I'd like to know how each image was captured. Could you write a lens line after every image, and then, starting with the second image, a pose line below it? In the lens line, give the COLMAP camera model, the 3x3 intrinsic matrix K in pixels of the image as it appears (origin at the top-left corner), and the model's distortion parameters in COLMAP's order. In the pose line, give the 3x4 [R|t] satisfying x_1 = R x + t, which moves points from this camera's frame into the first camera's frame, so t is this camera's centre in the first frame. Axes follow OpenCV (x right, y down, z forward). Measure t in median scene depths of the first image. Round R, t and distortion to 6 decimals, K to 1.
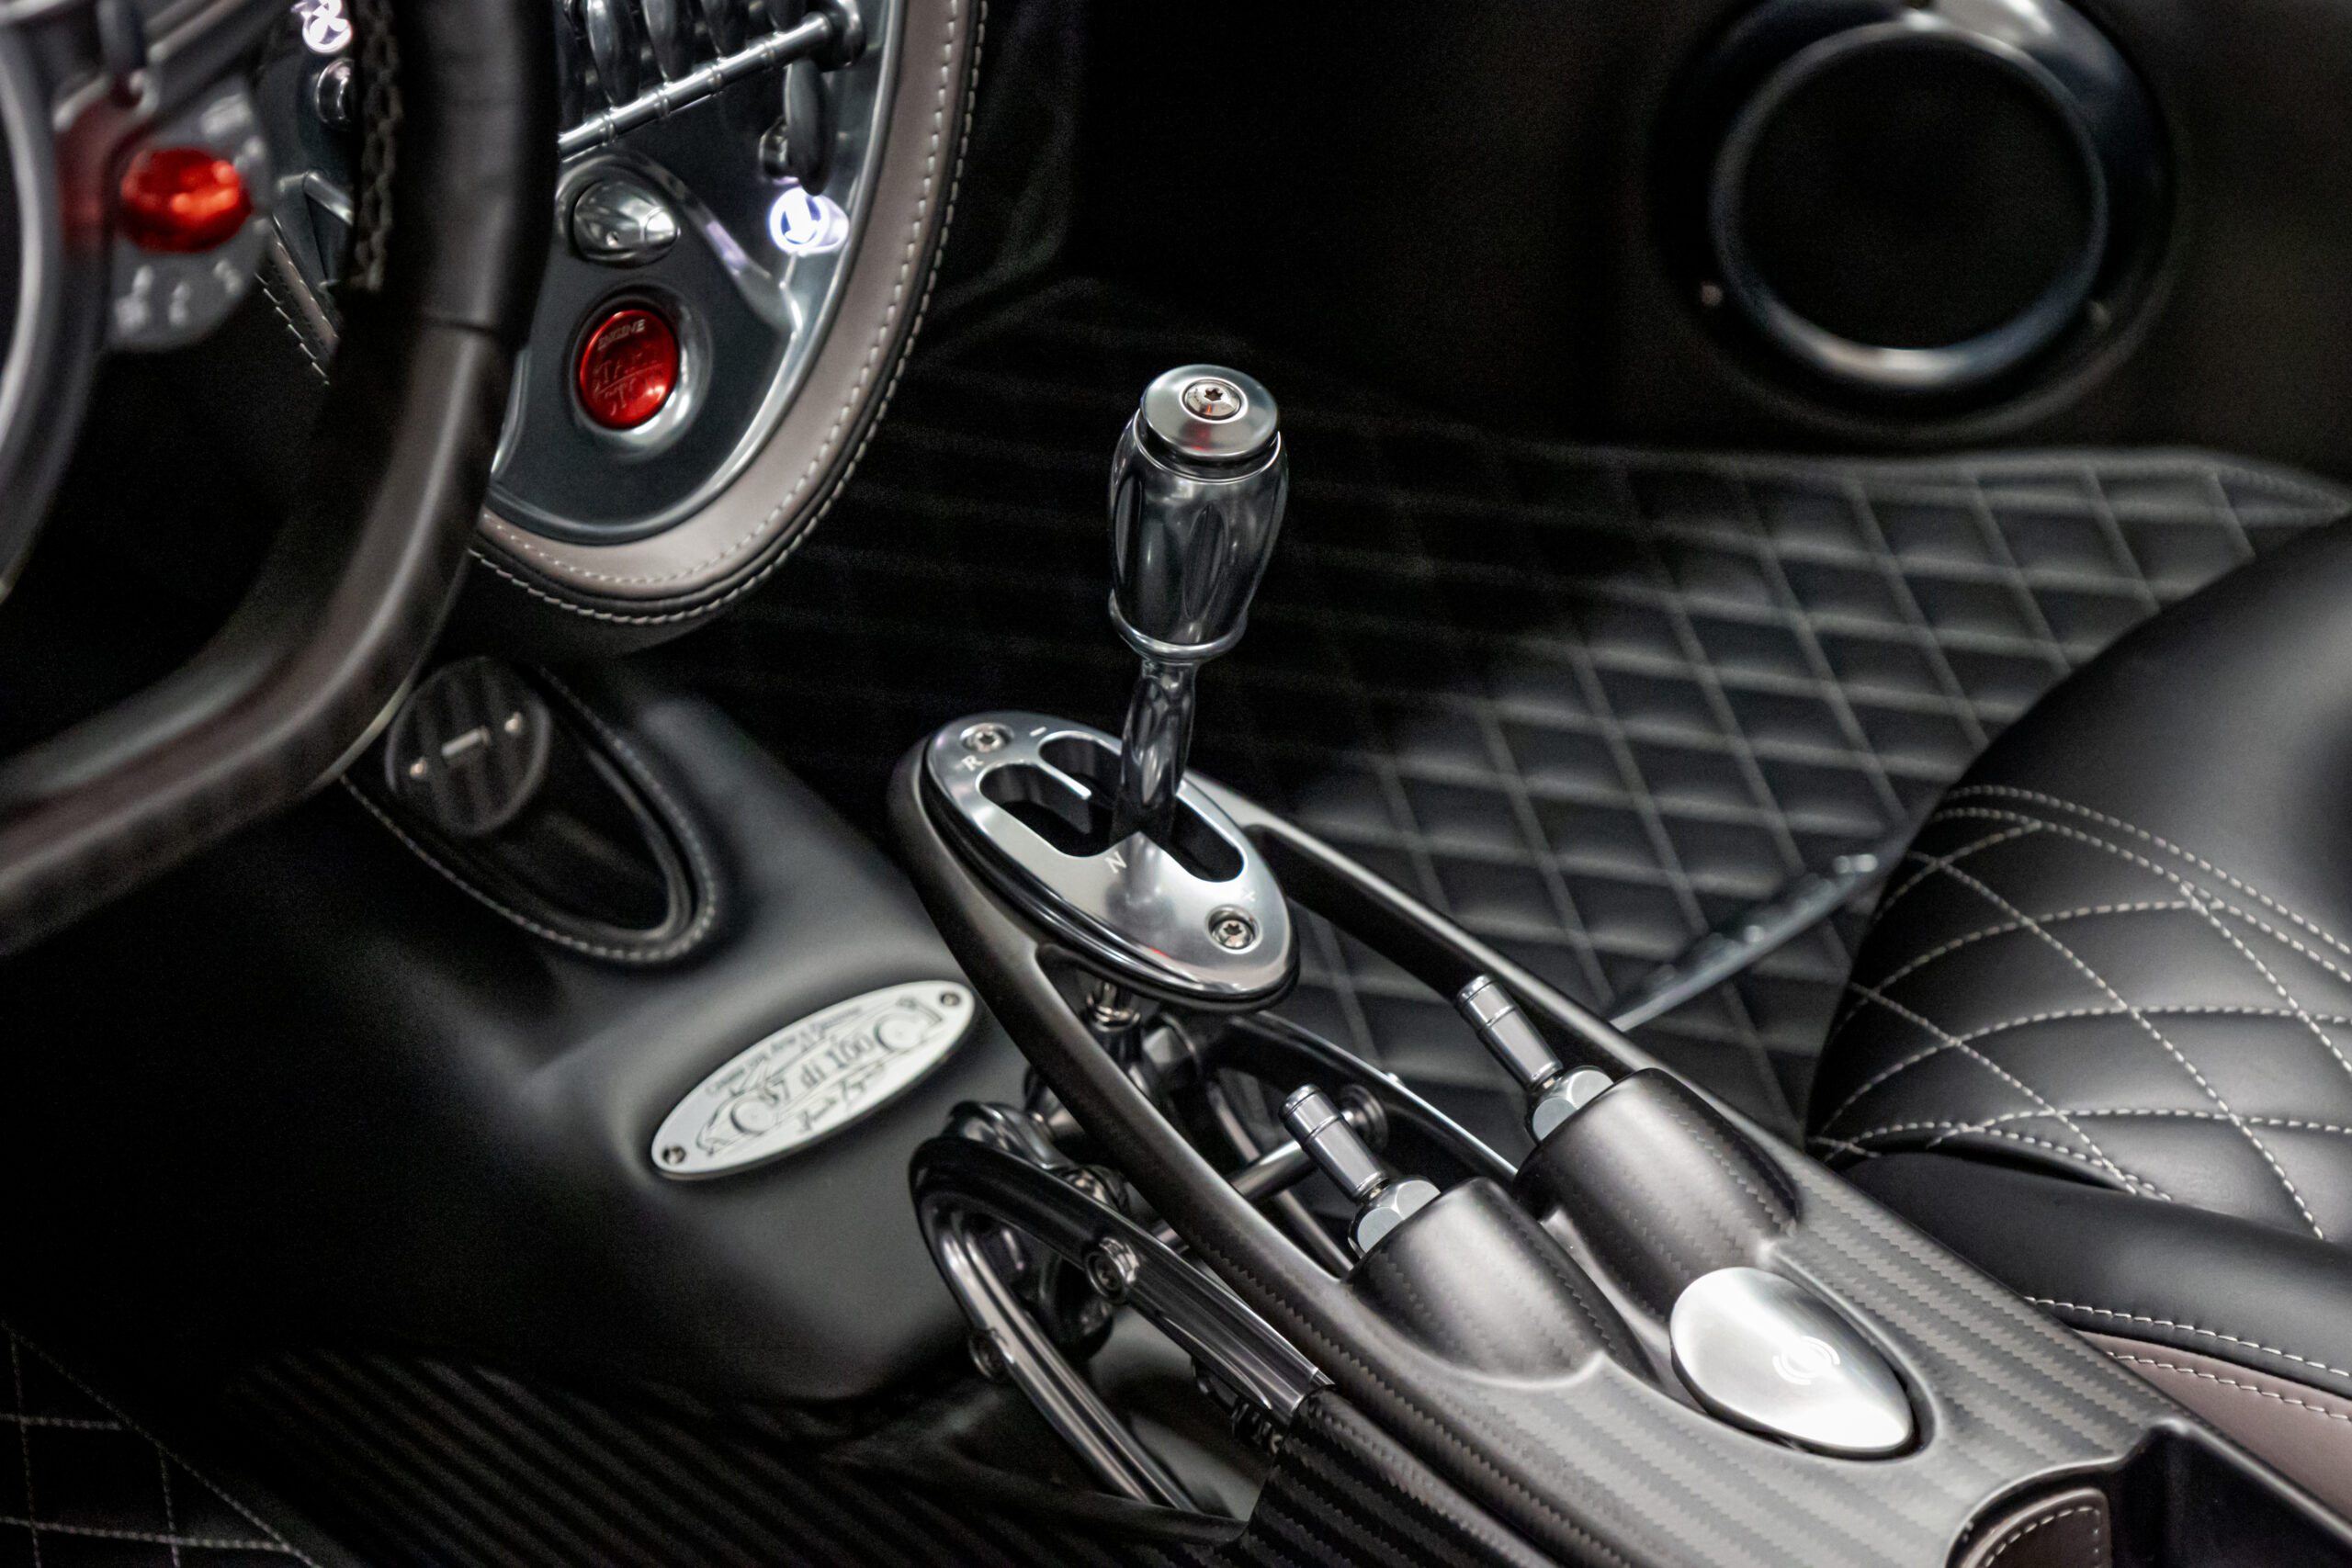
lens RADIAL K [[6961.9, 0, 1176.0], [0, 6961.9, 784.0], [0, 0, 1]] dist [-0.043190, -0.232705]
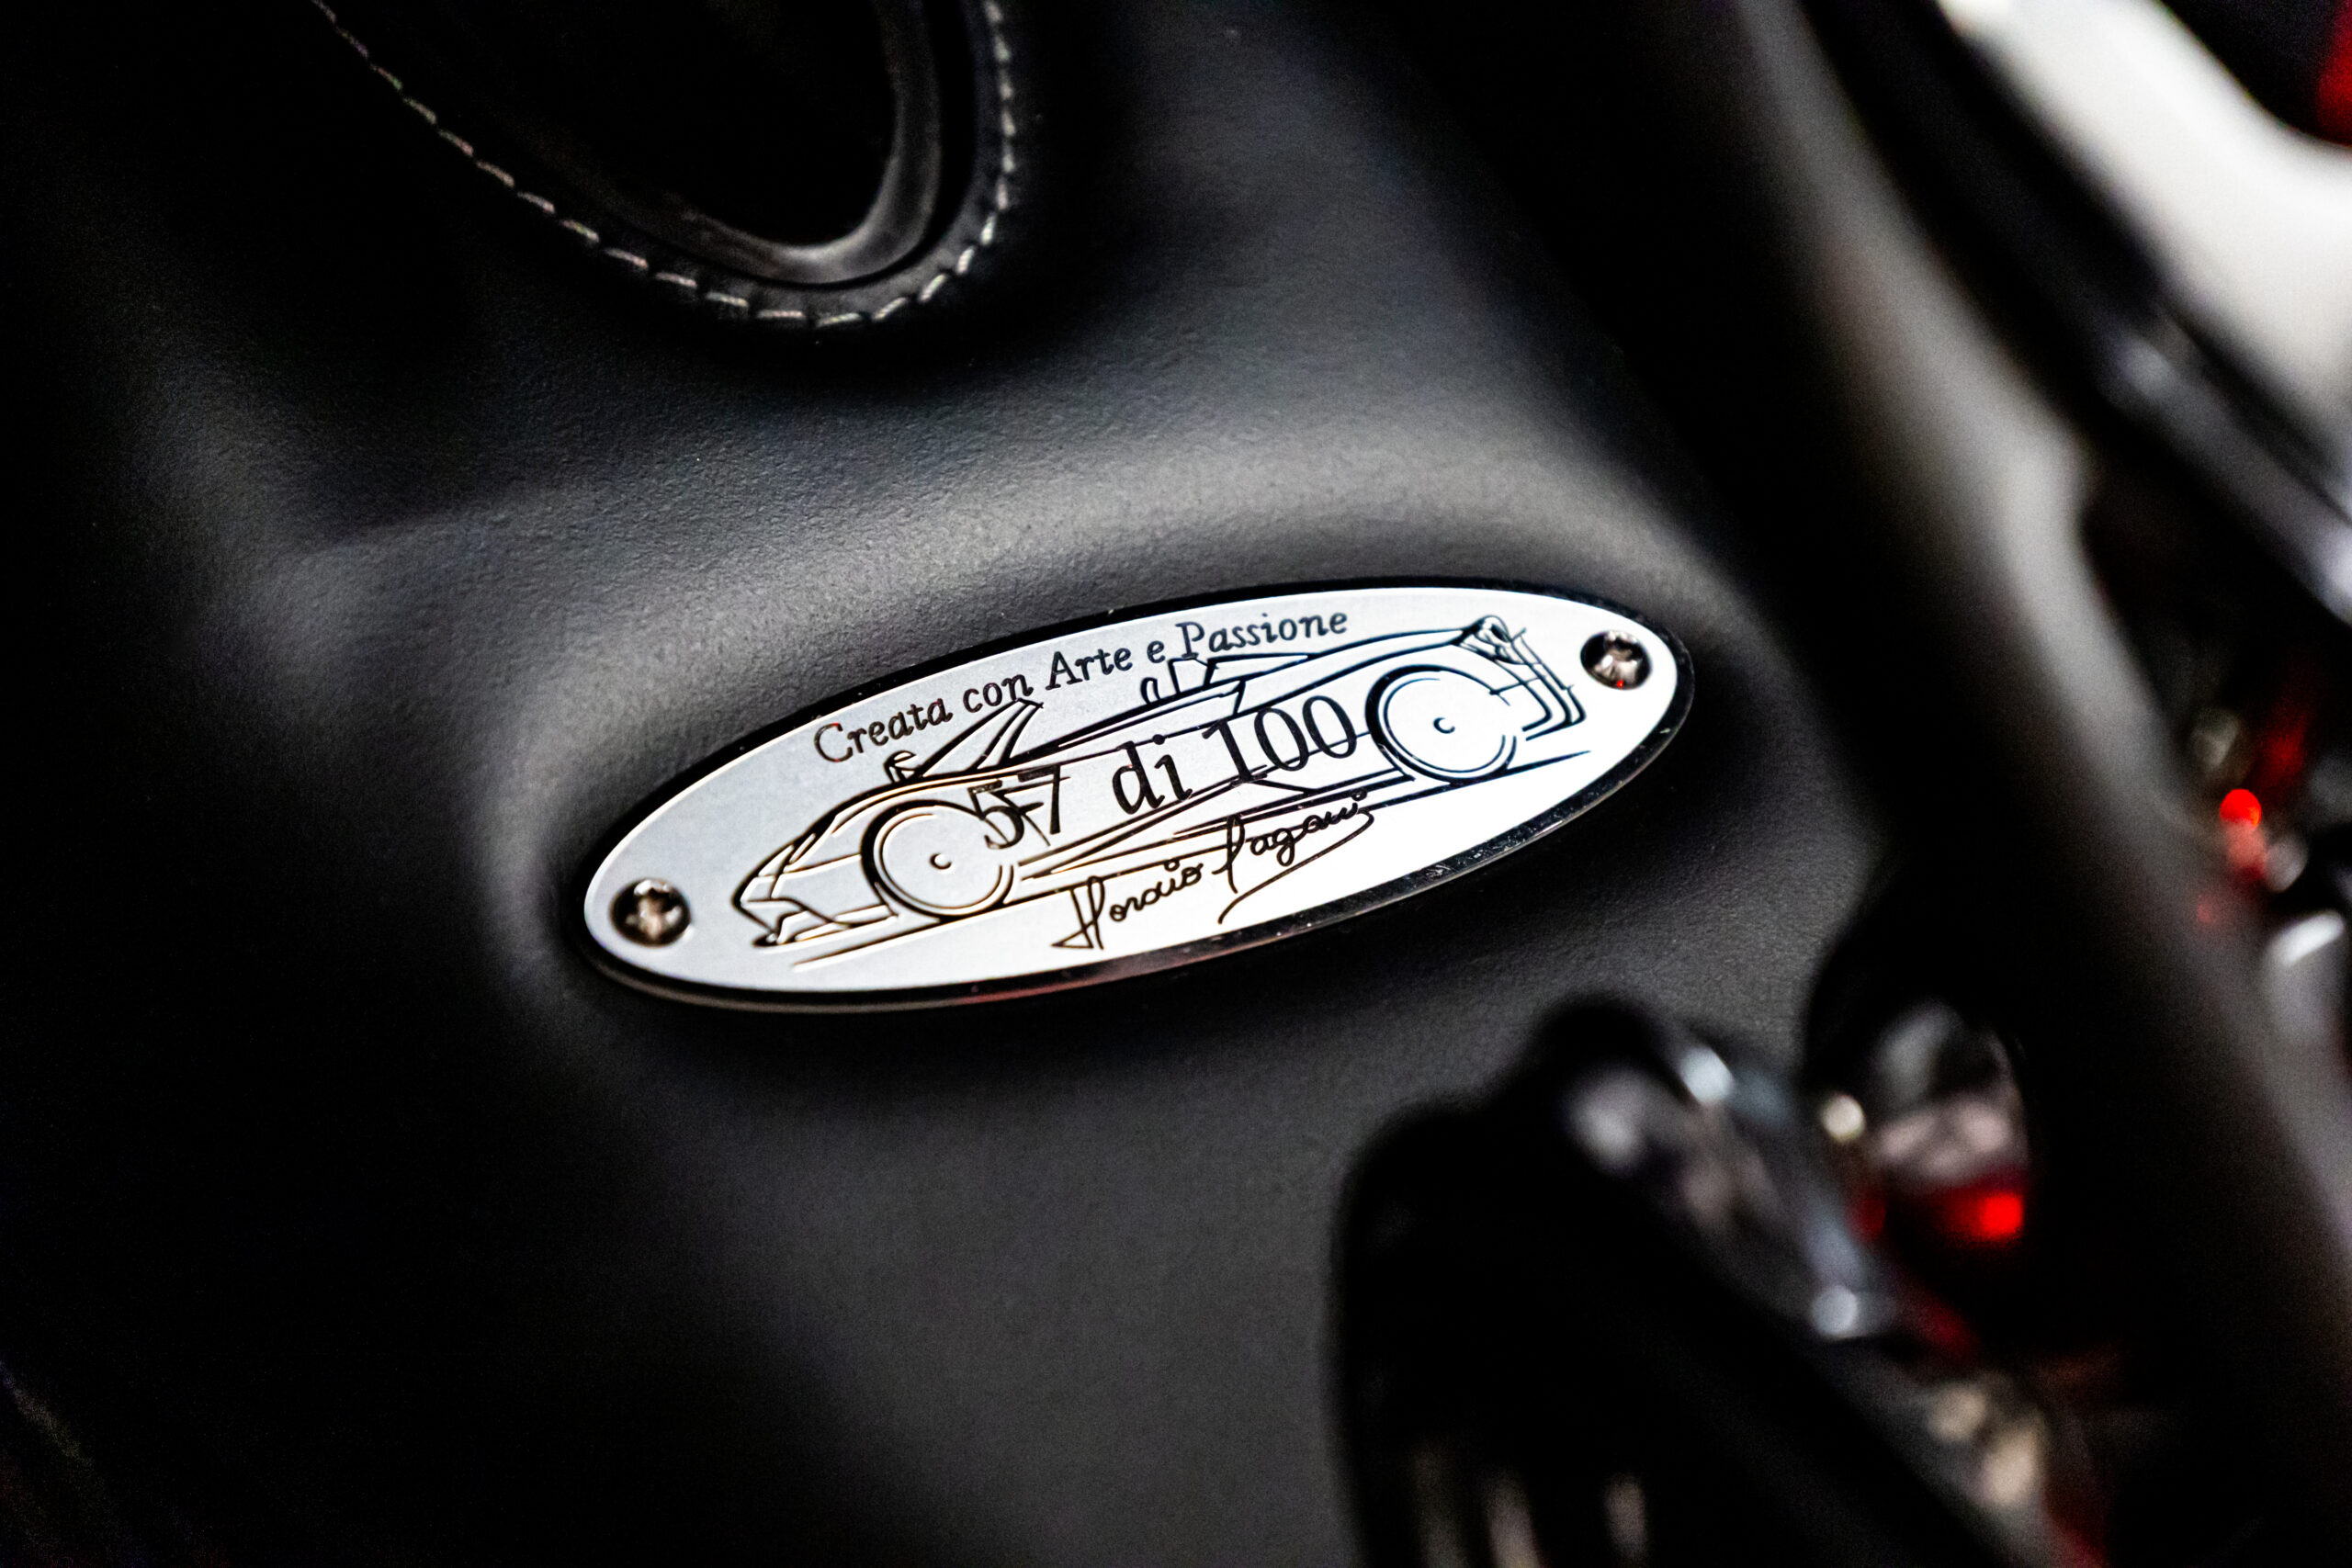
lens RADIAL K [[6578.3, 0, 1176.0], [0, 6578.3, 784.0], [0, 0, 1]] dist [0.042100, 0.121730]
pose [[0.964872, 0.248882, -0.084140, -0.025168], [-0.246012, 0.968309, 0.043084, 0.028647], [0.092197, -0.020871, 0.995522, 0.696614]]
